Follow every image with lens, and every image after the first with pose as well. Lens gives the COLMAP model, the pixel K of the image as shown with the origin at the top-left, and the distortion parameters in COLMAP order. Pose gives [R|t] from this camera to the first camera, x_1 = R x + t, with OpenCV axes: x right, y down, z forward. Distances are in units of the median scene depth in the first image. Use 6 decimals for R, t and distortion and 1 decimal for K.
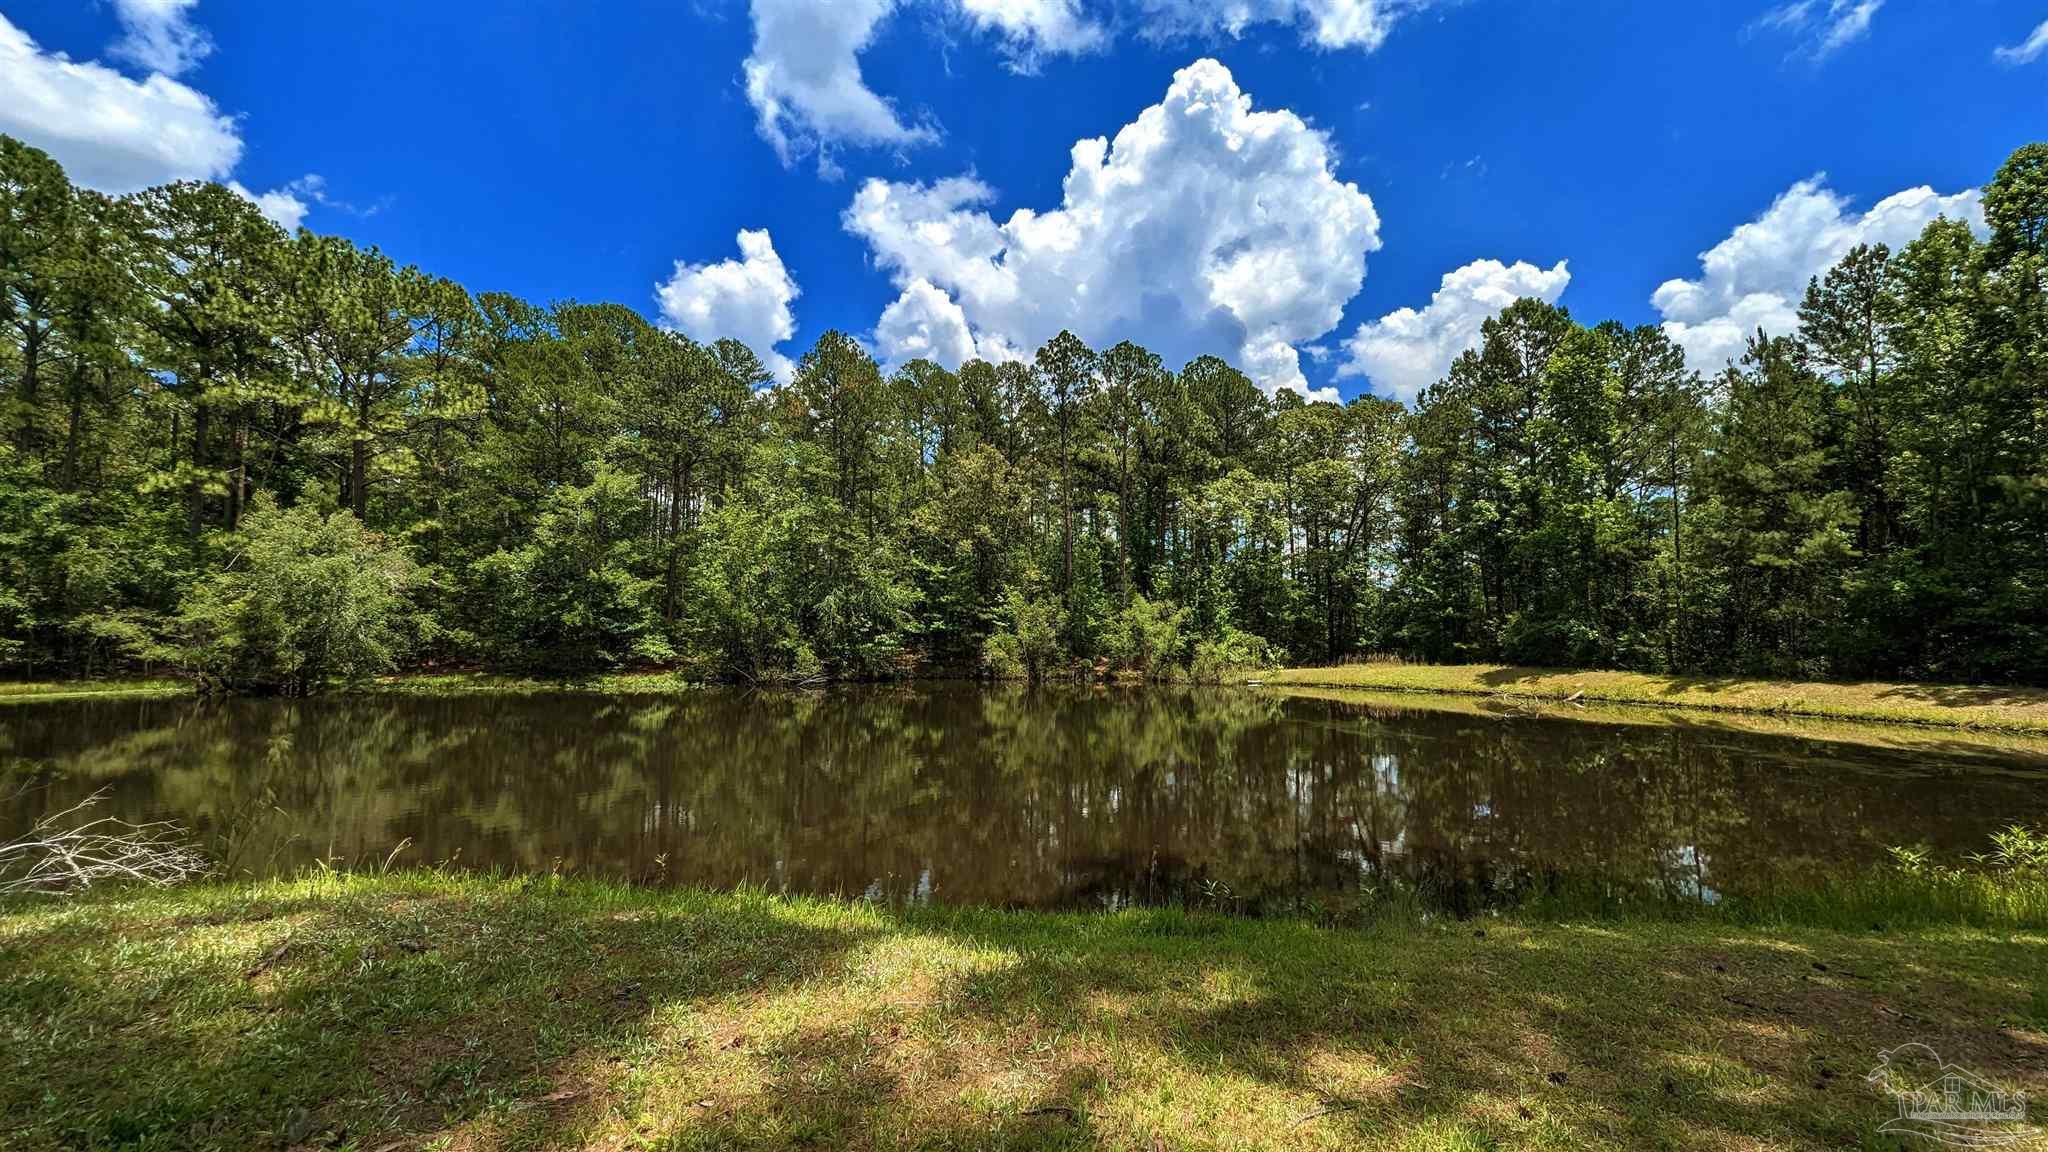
lens RADIAL K [[795.4, 0, 1030.6], [0, 795.4, 582.9], [0, 0, 1]] dist [-0.002840, -0.000435]
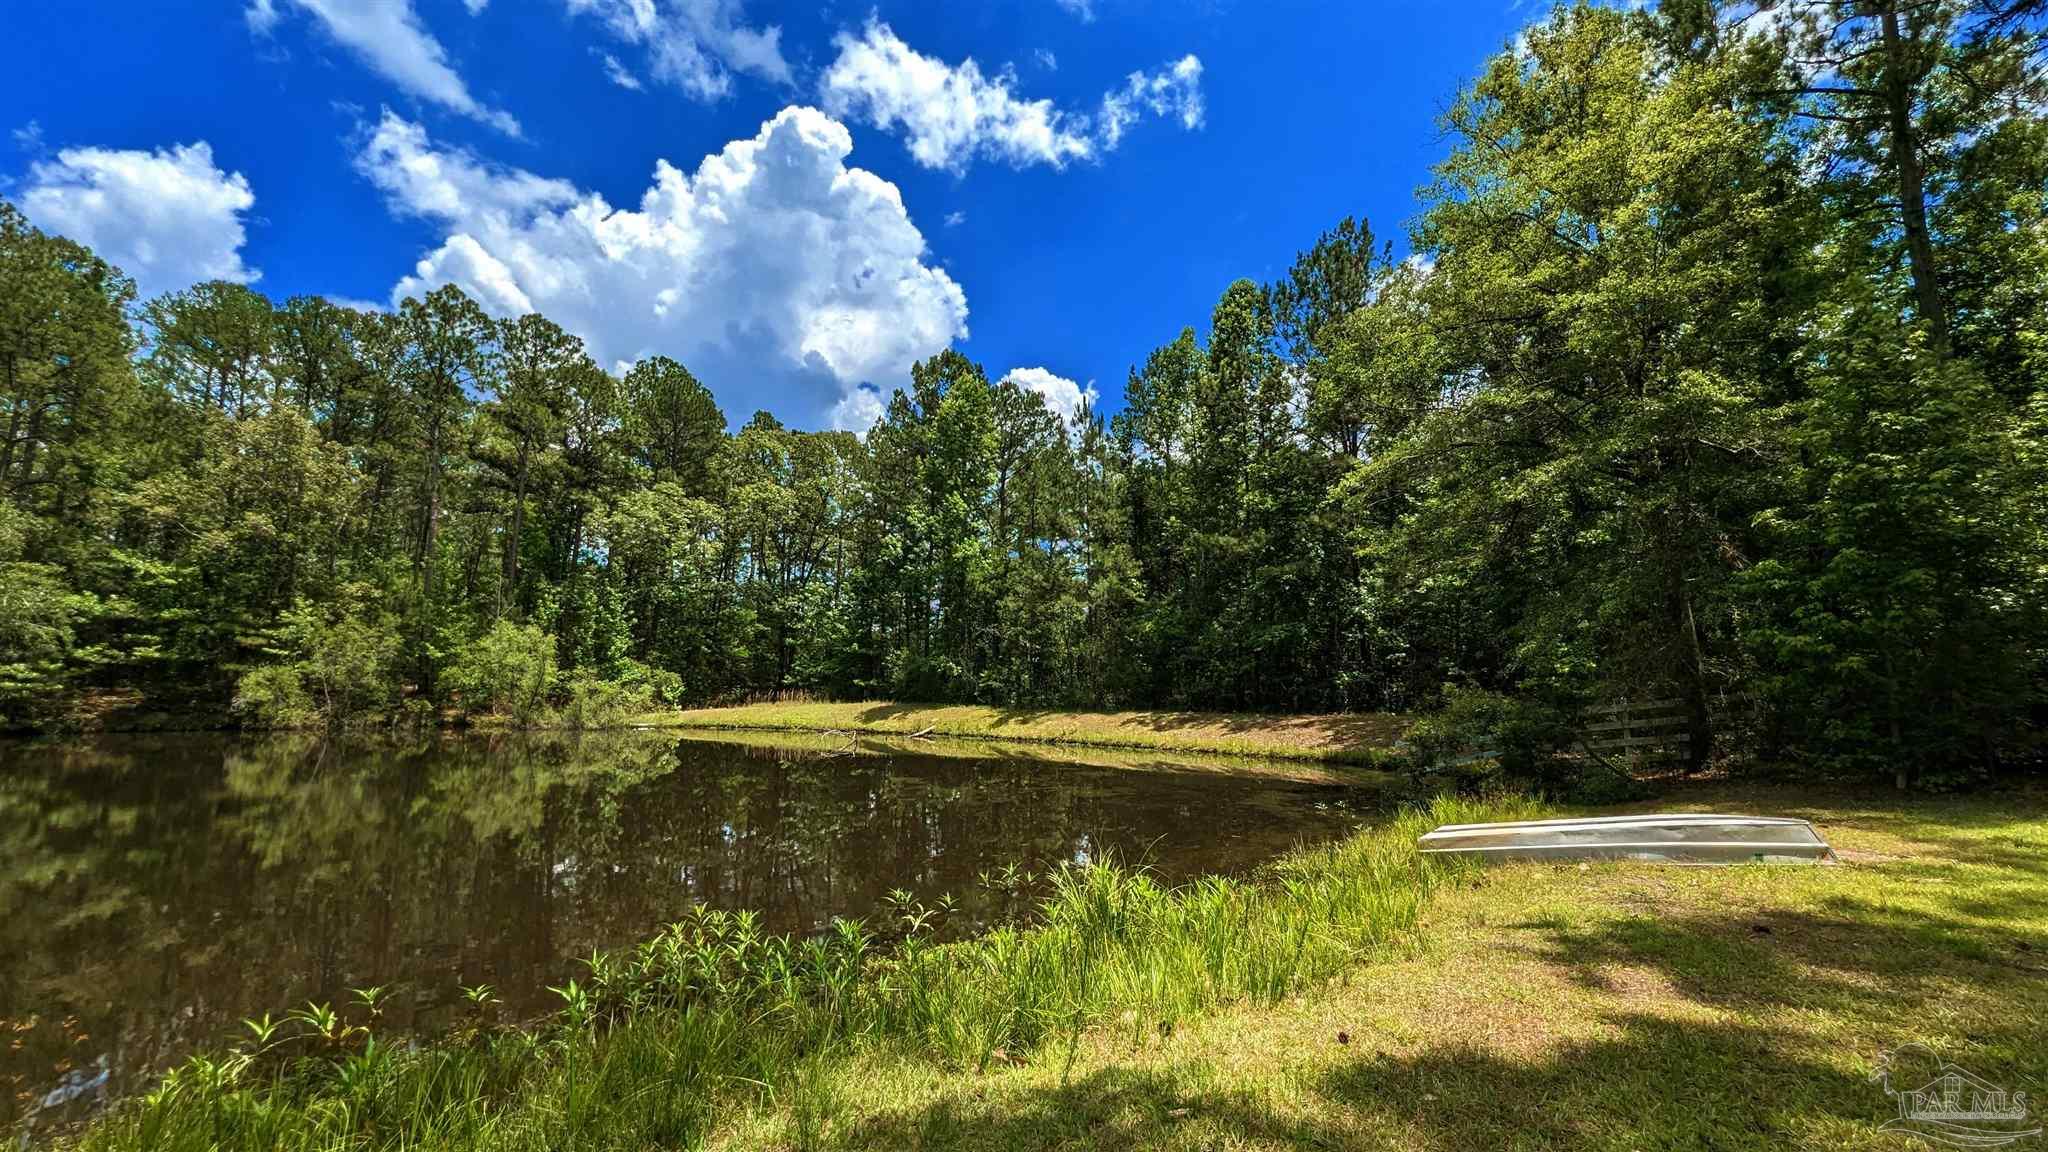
lens RADIAL K [[795.4, 0, 1030.6], [0, 795.4, 582.9], [0, 0, 1]] dist [-0.002840, -0.000435]
pose [[0.864434, 0.064297, 0.498618, 0.219081], [-0.036764, 0.997217, -0.064856, 0.012857], [-0.501401, 0.037732, 0.864392, 0.050944]]
